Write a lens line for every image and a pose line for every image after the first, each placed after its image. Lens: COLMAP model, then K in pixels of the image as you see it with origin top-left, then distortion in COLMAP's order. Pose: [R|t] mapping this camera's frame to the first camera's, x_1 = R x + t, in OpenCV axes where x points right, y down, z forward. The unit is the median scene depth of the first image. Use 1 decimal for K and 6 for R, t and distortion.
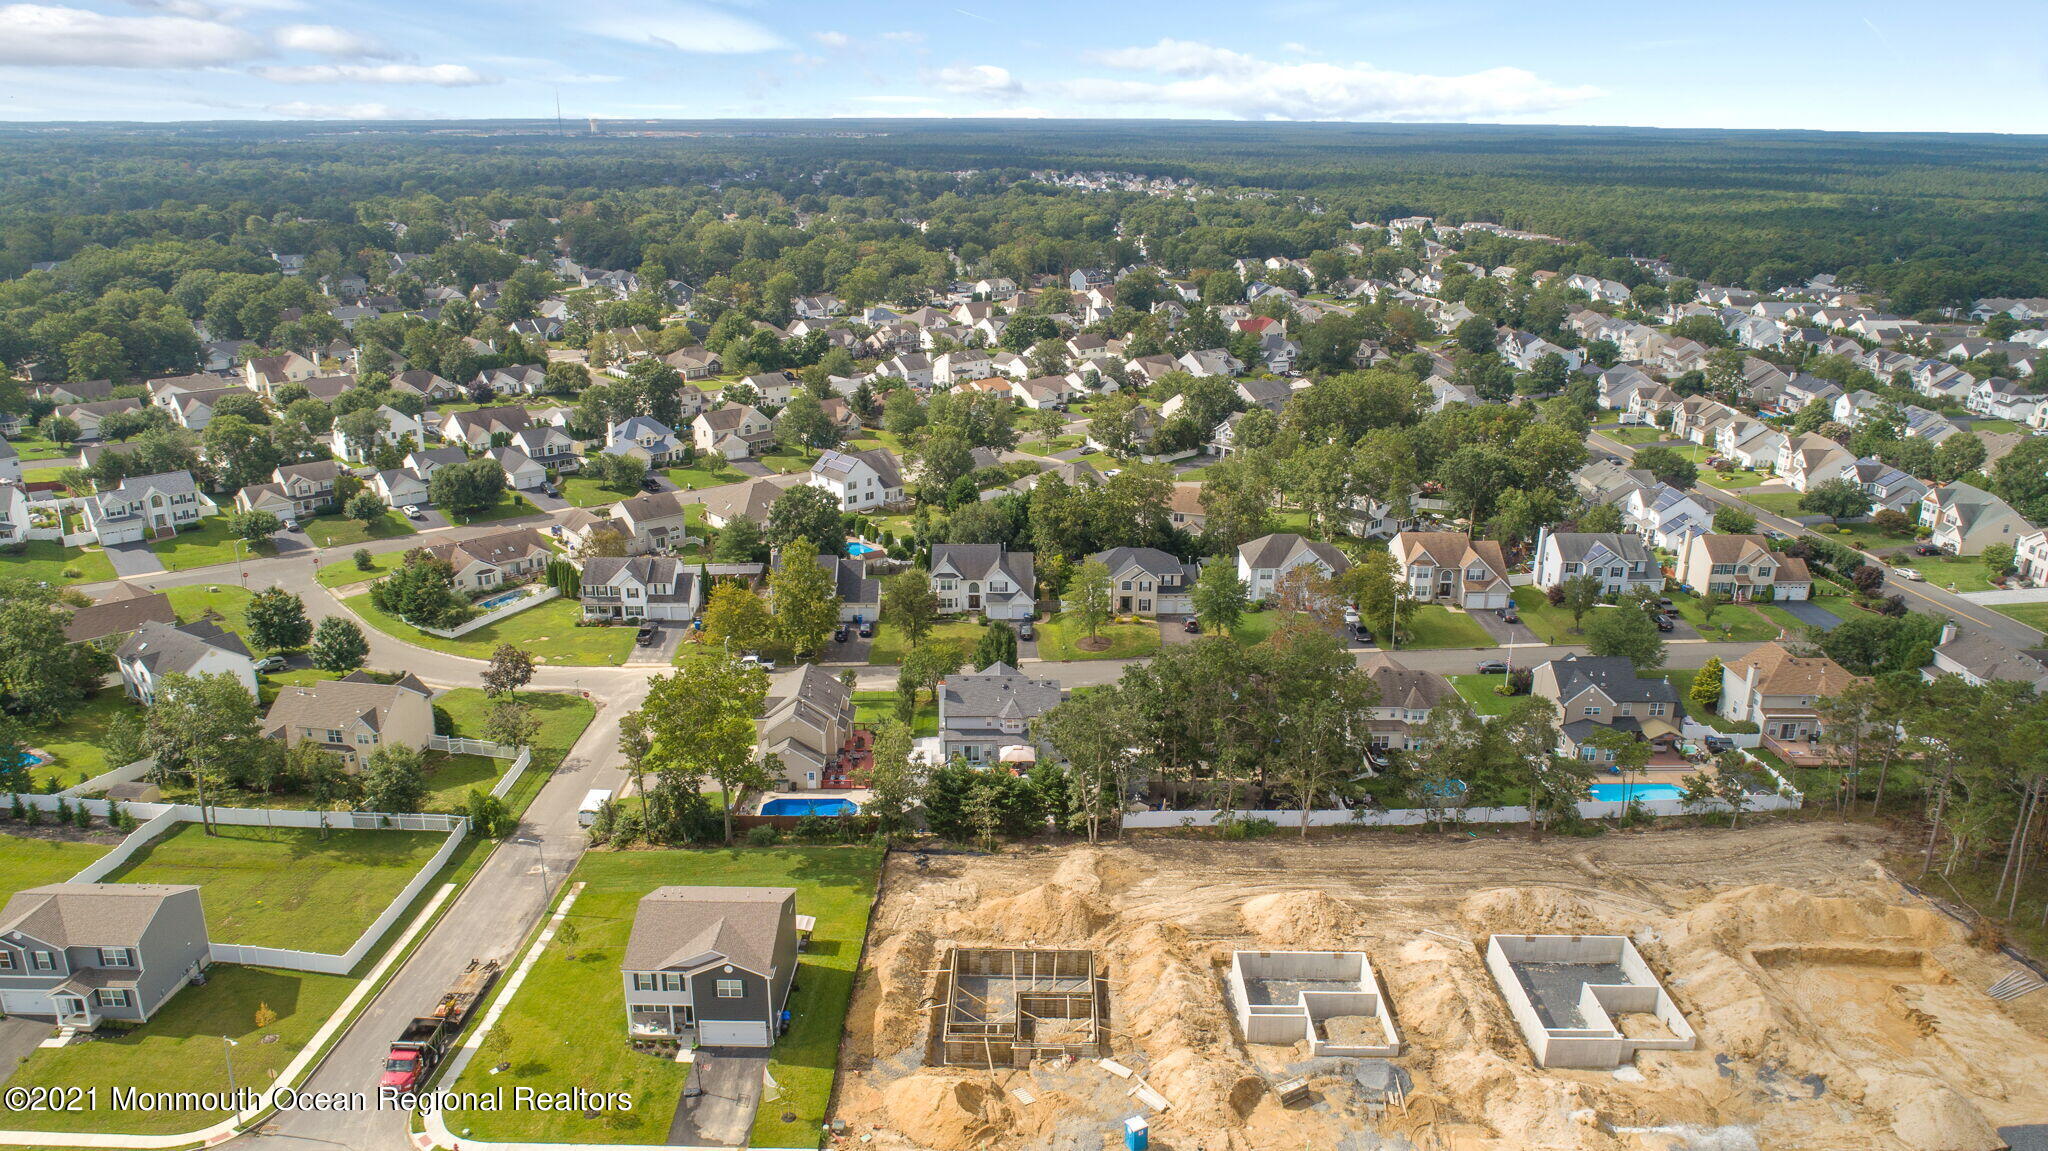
lens RADIAL K [[1373.0, 0, 1021.8], [0, 1373.0, 582.1], [0, 0, 1]] dist [-0.019834, 0.009126]
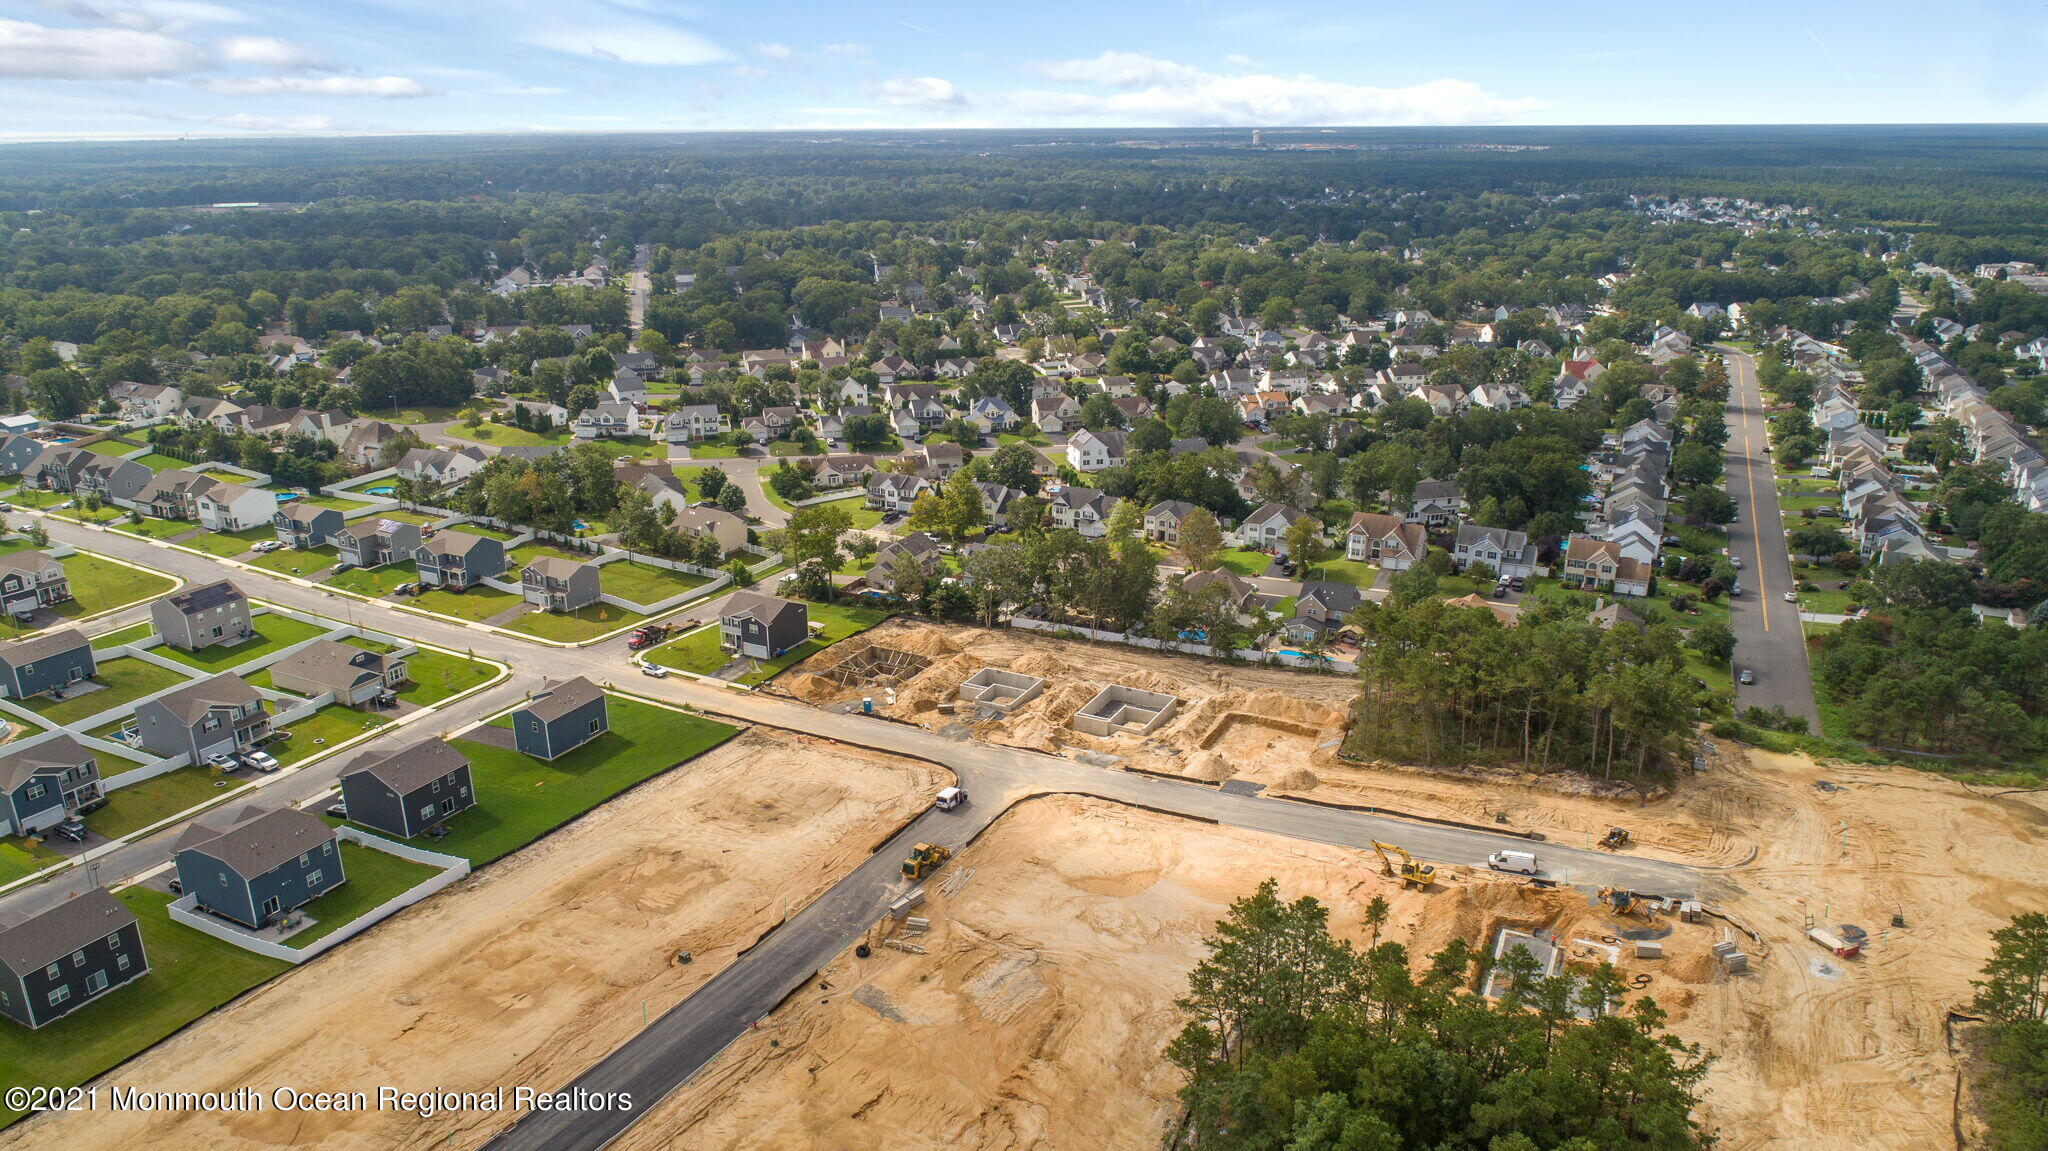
lens RADIAL K [[1373.0, 0, 1024.2], [0, 1373.0, 579.0], [0, 0, 1]] dist [-0.019834, 0.009126]
pose [[0.891981, 0.134972, -0.431453, 0.614683], [-0.137345, 0.990187, 0.025815, 0.045922], [0.430704, 0.036231, 0.901766, -0.469315]]
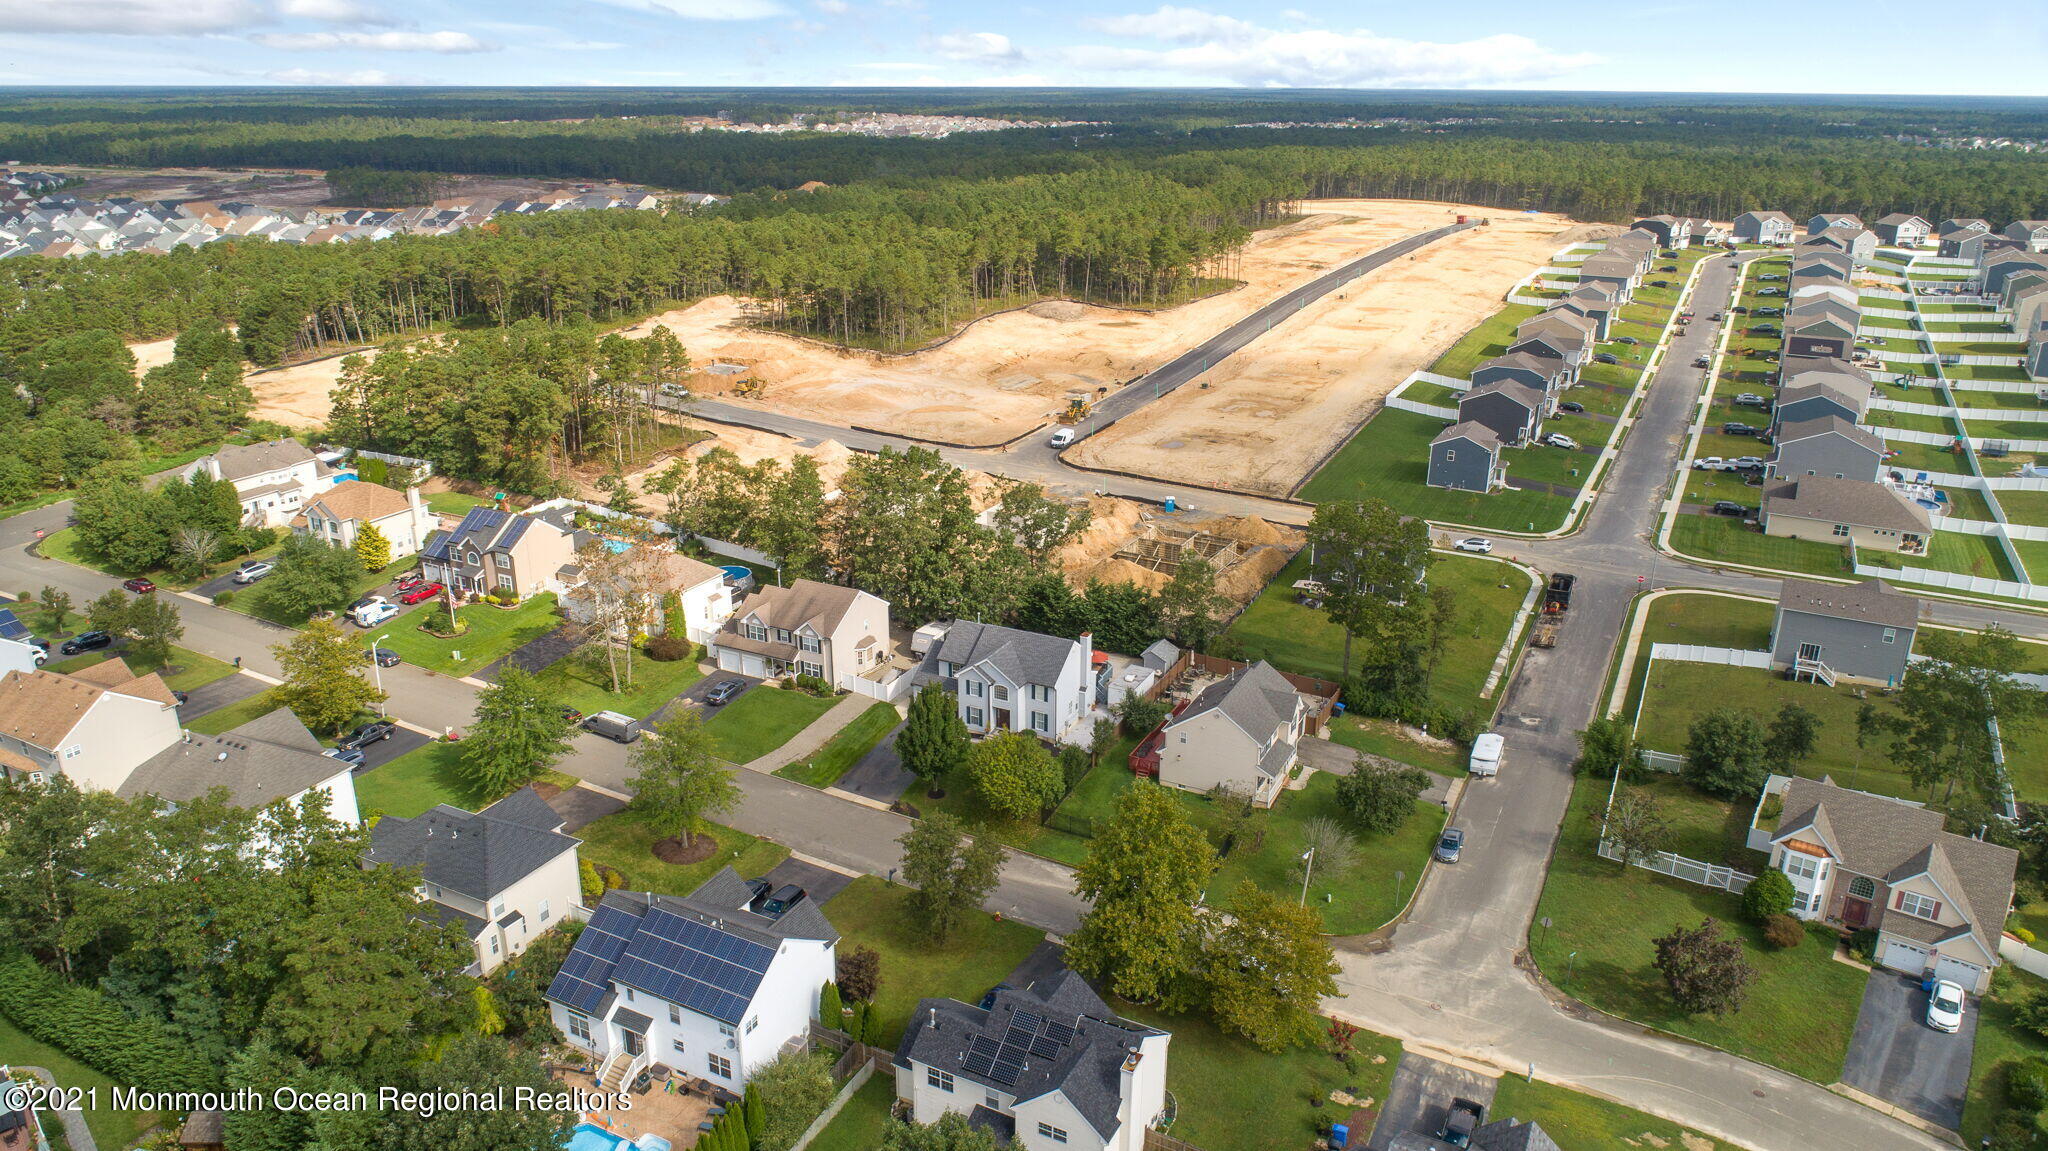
lens RADIAL K [[1373.0, 0, 1018.4], [0, 1373.0, 575.3], [0, 0, 1]] dist [-0.019834, 0.009126]
pose [[-0.881291, -0.174339, 0.439241, -0.300942], [0.140209, 0.791152, 0.595332, -0.361416], [-0.451296, 0.586246, -0.672791, 1.207134]]
